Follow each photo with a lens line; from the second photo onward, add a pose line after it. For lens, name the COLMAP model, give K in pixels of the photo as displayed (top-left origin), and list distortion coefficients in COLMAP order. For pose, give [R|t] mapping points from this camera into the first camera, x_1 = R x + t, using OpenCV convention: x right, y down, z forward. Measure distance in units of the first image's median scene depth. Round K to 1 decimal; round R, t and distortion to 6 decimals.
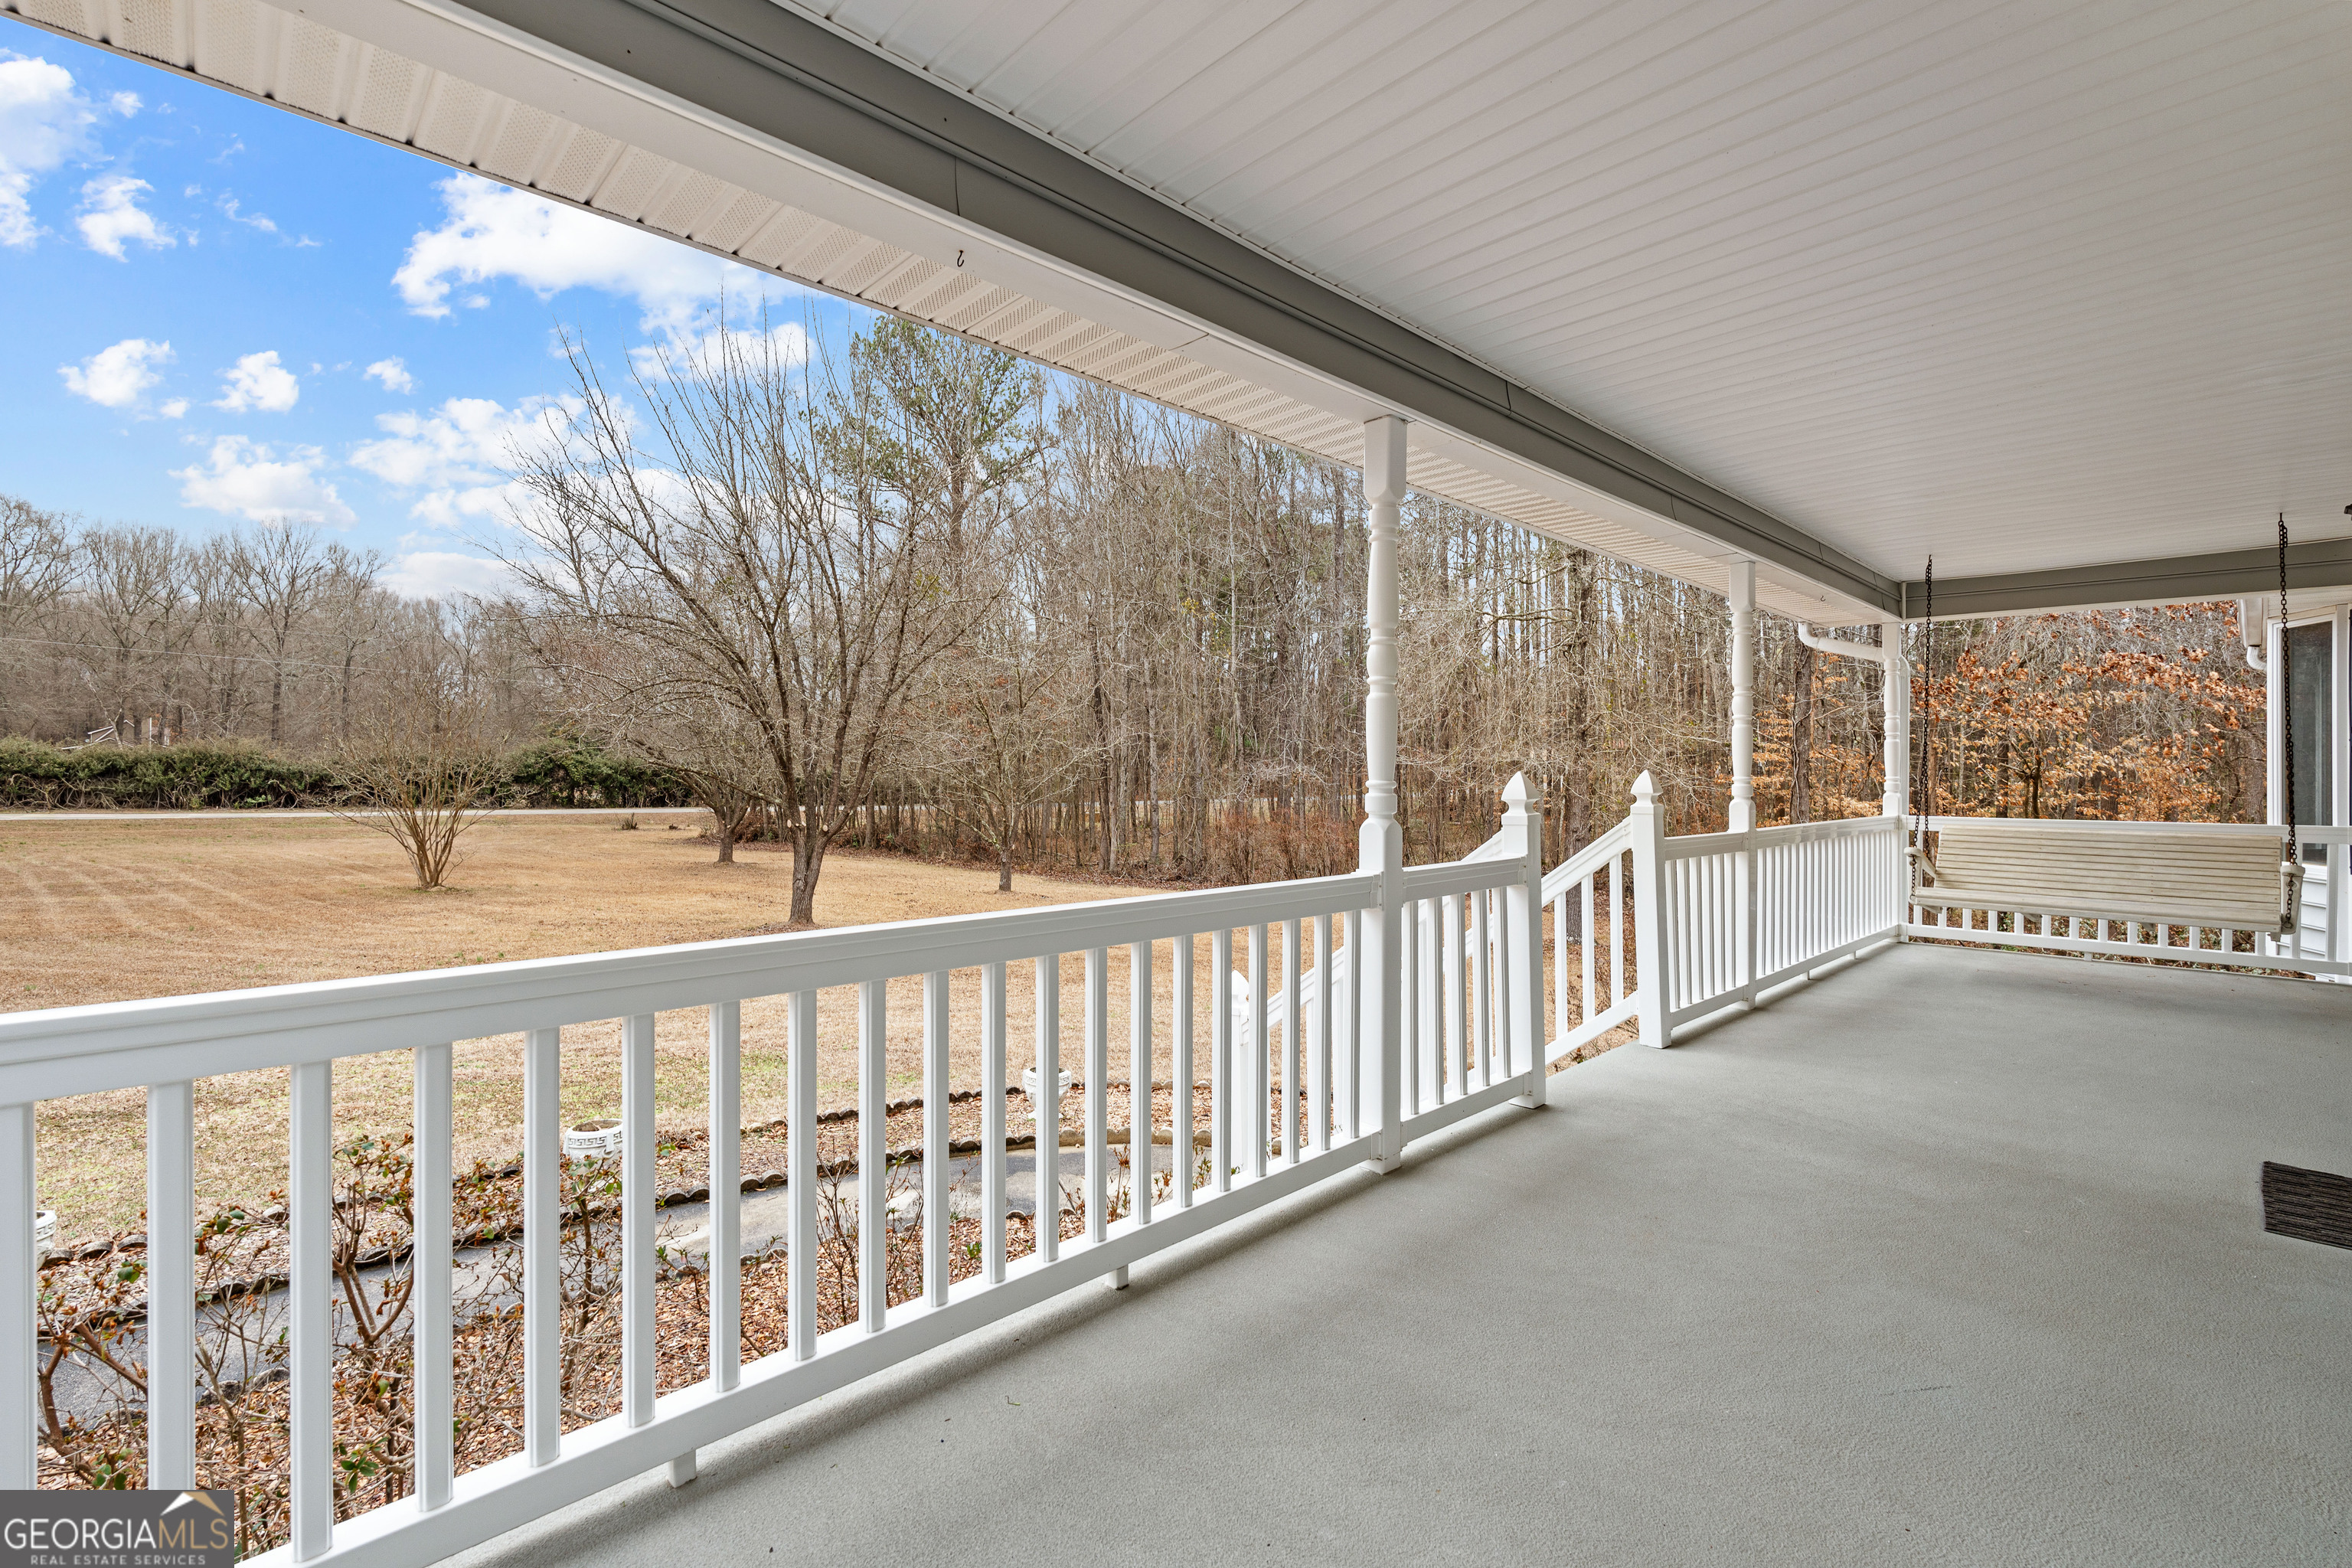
lens RADIAL K [[1023.7, 0, 1197.2], [0, 1023.7, 776.3], [0, 0, 1]] dist [-0.006815, 0.000948]
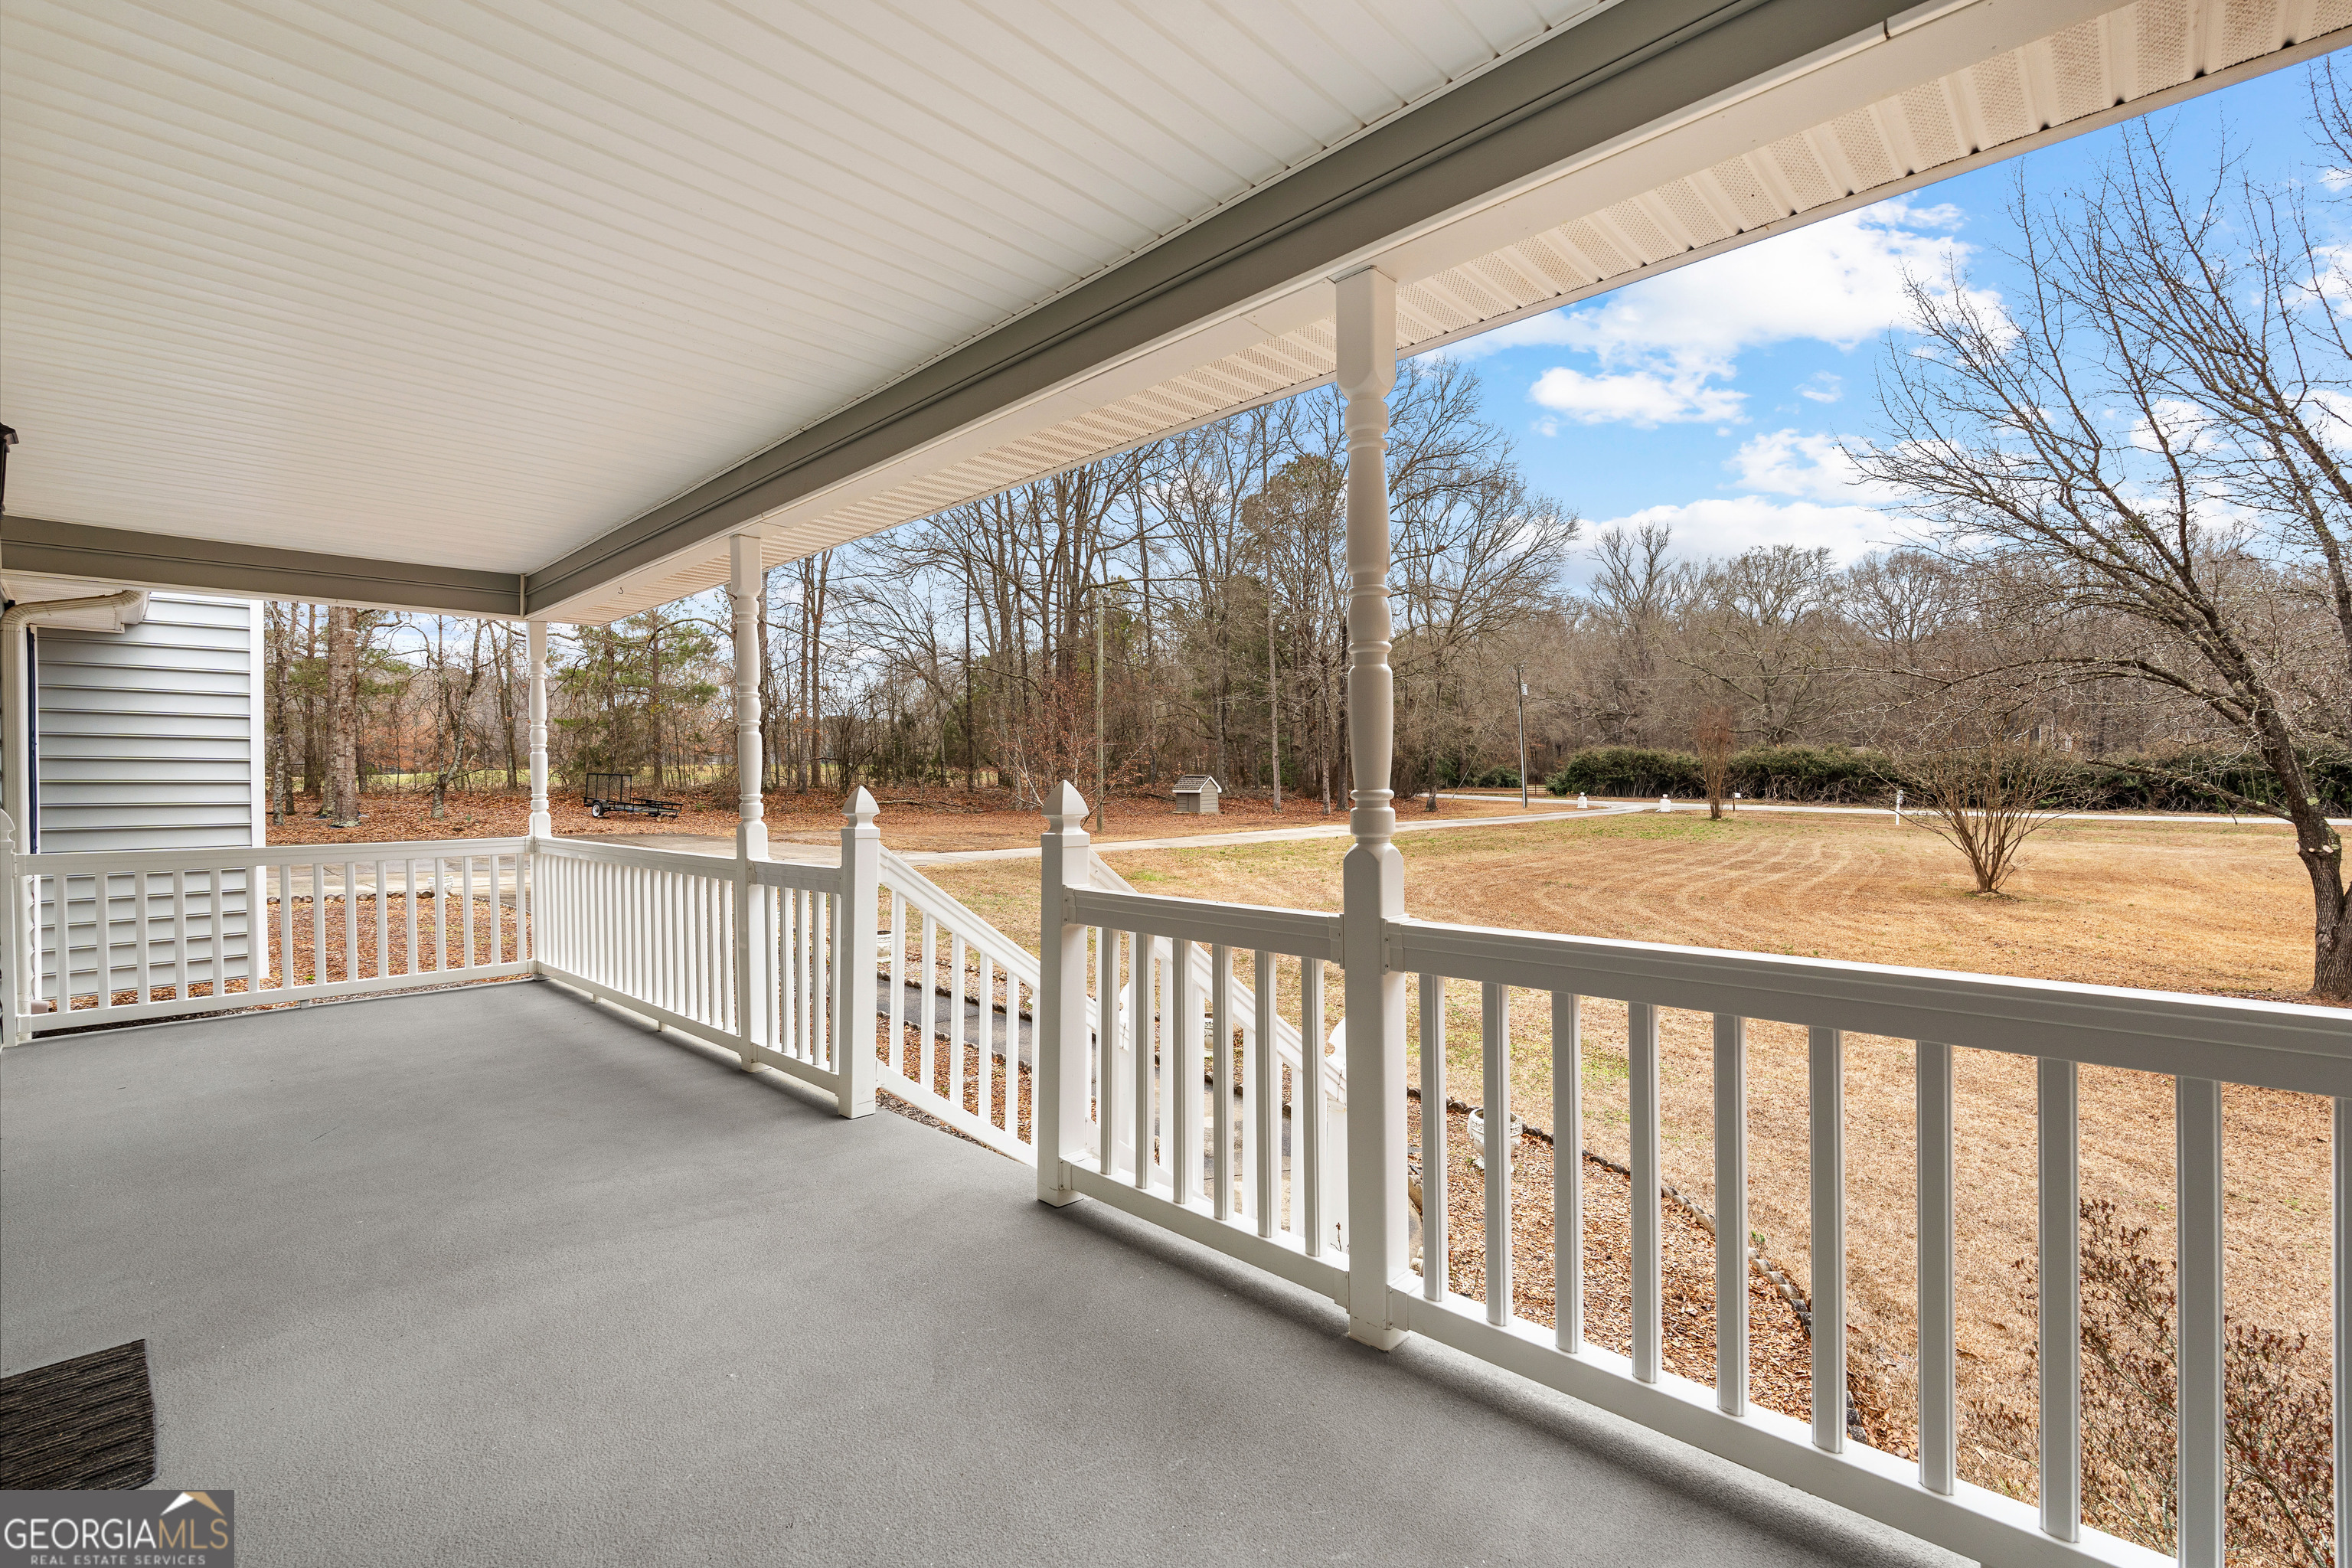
lens RADIAL K [[1023.7, 0, 1168.2], [0, 1023.7, 777.8], [0, 0, 1]] dist [-0.006815, 0.000948]
pose [[0.050460, -0.006276, -0.998706, 0.825009], [0.007792, 0.999952, -0.005890, -0.000339], [0.998696, -0.007485, 0.050507, 0.770733]]
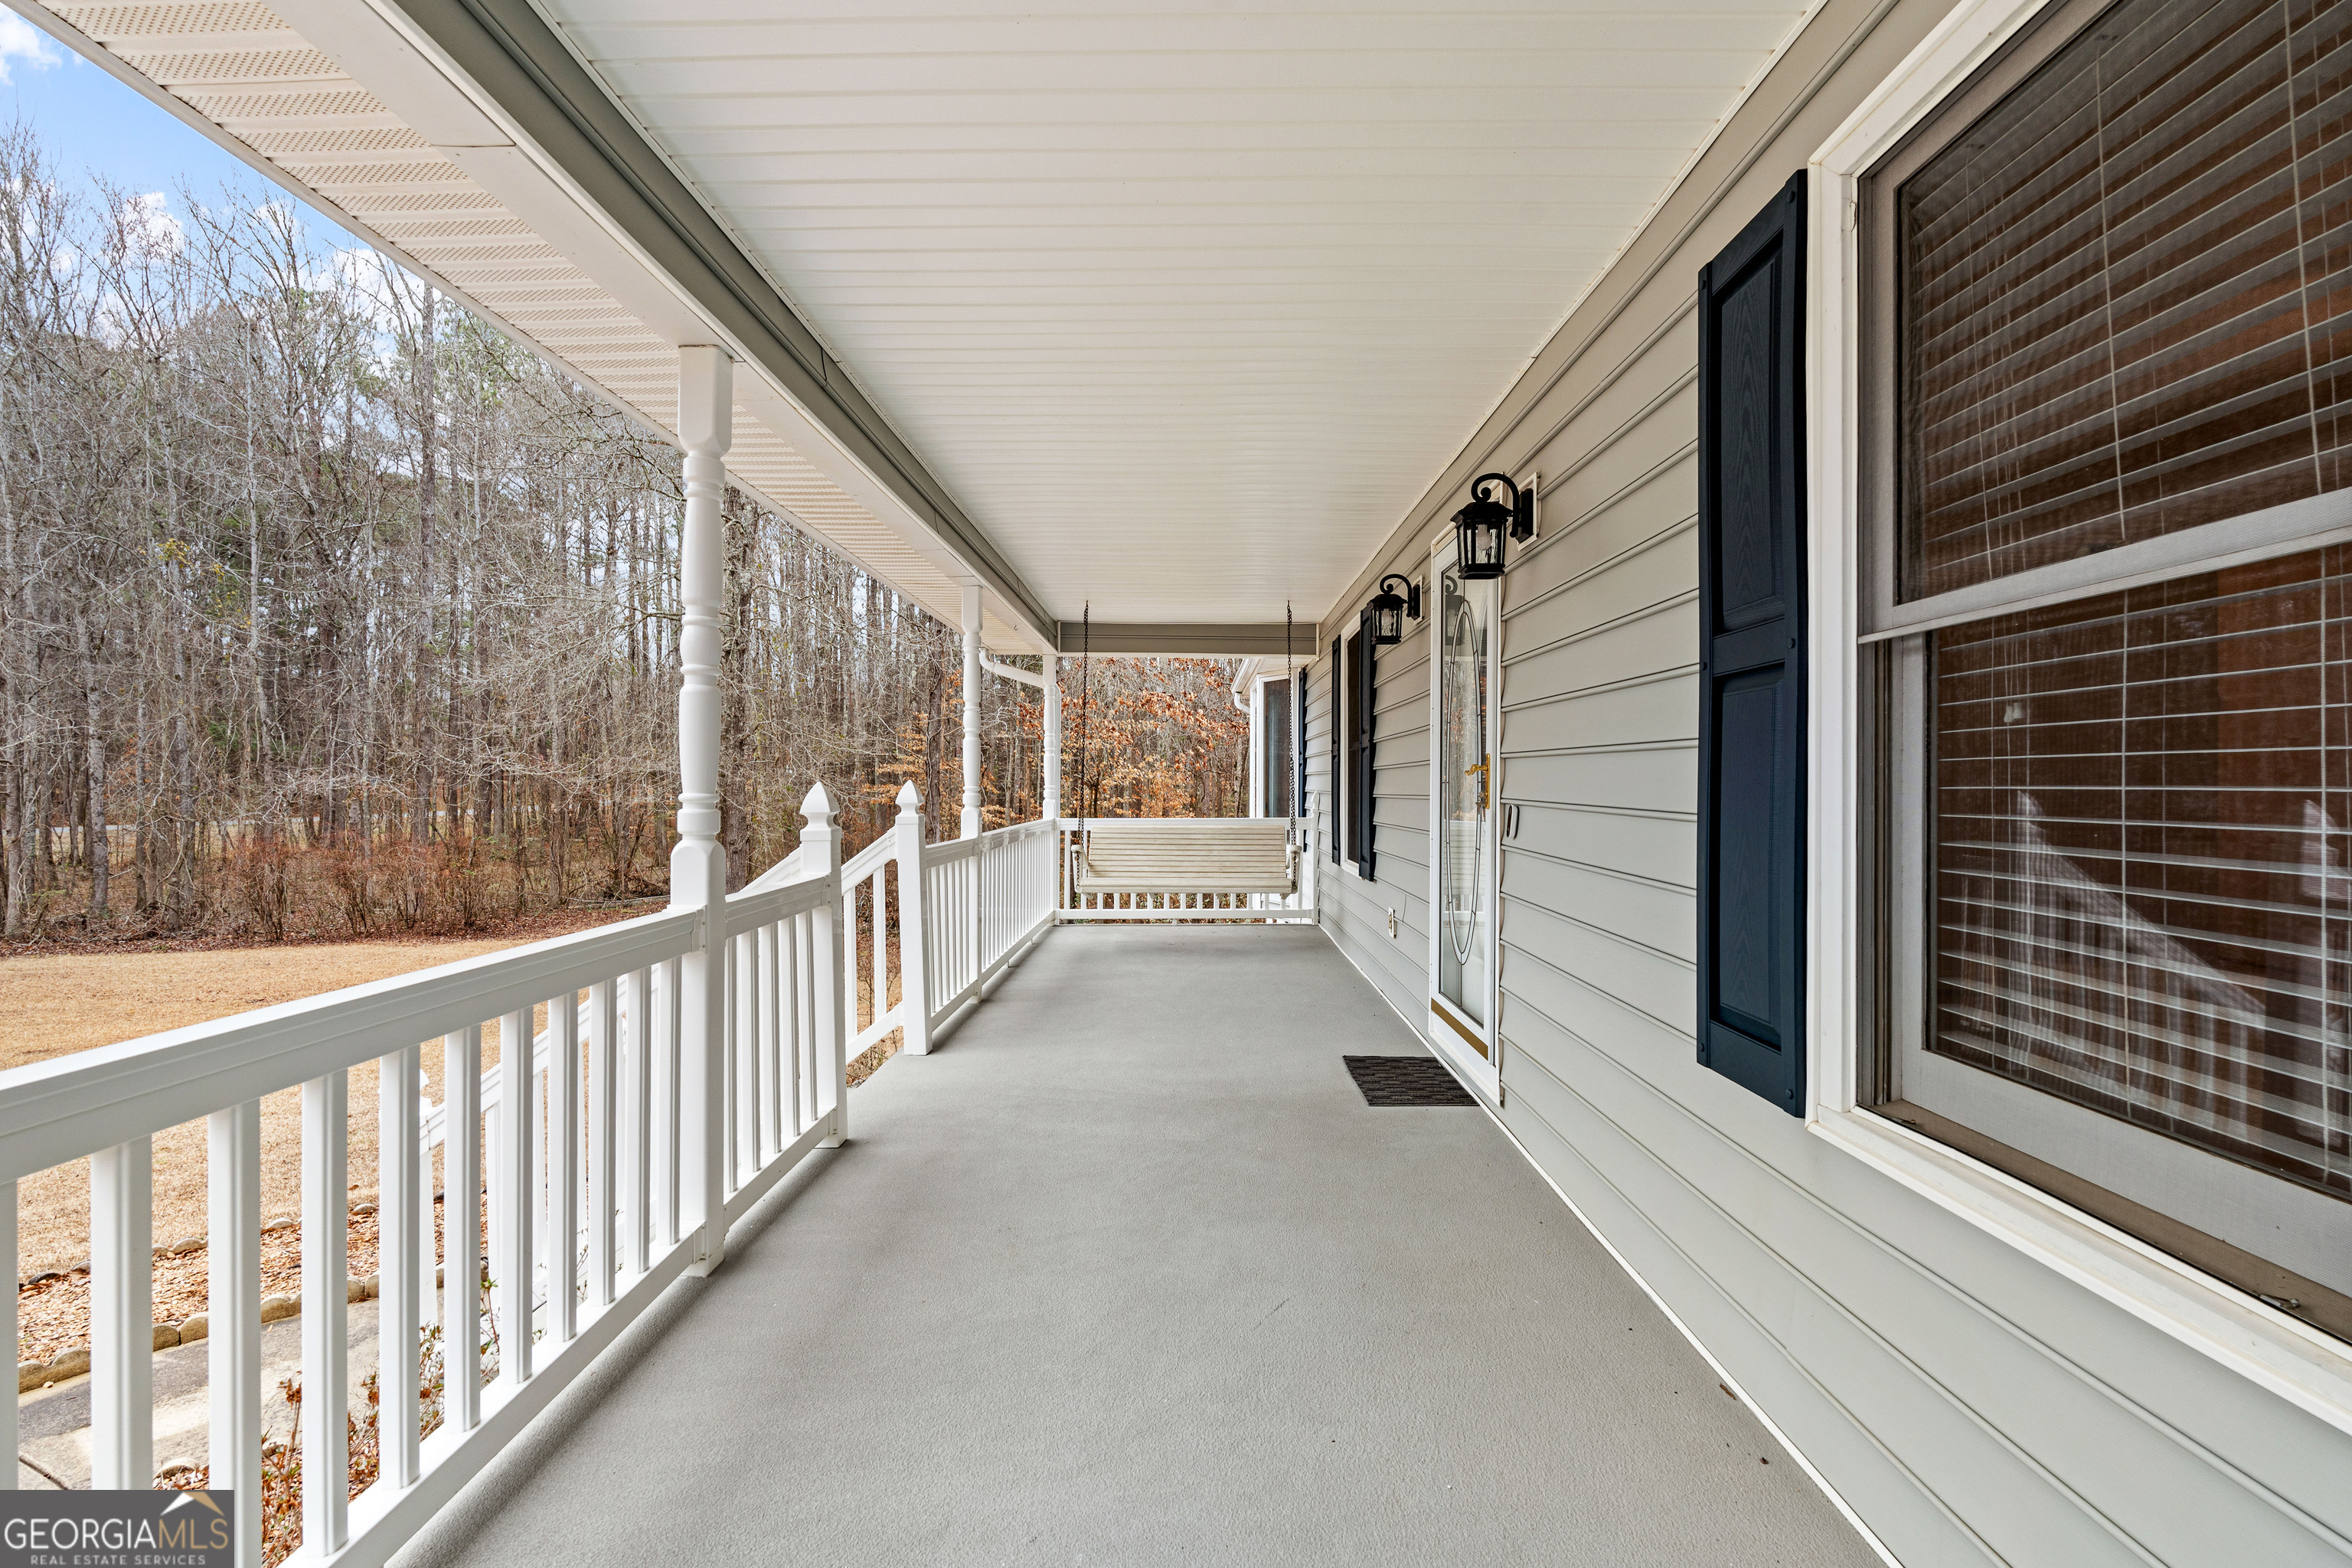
lens RADIAL K [[1023.7, 0, 1168.1], [0, 1023.7, 785.2], [0, 0, 1]] dist [-0.006815, 0.000948]
pose [[0.712960, -0.004797, 0.701188, -0.061023], [0.005876, 0.999982, 0.000867, -0.000298], [-0.701180, 0.003502, 0.712976, 0.078936]]
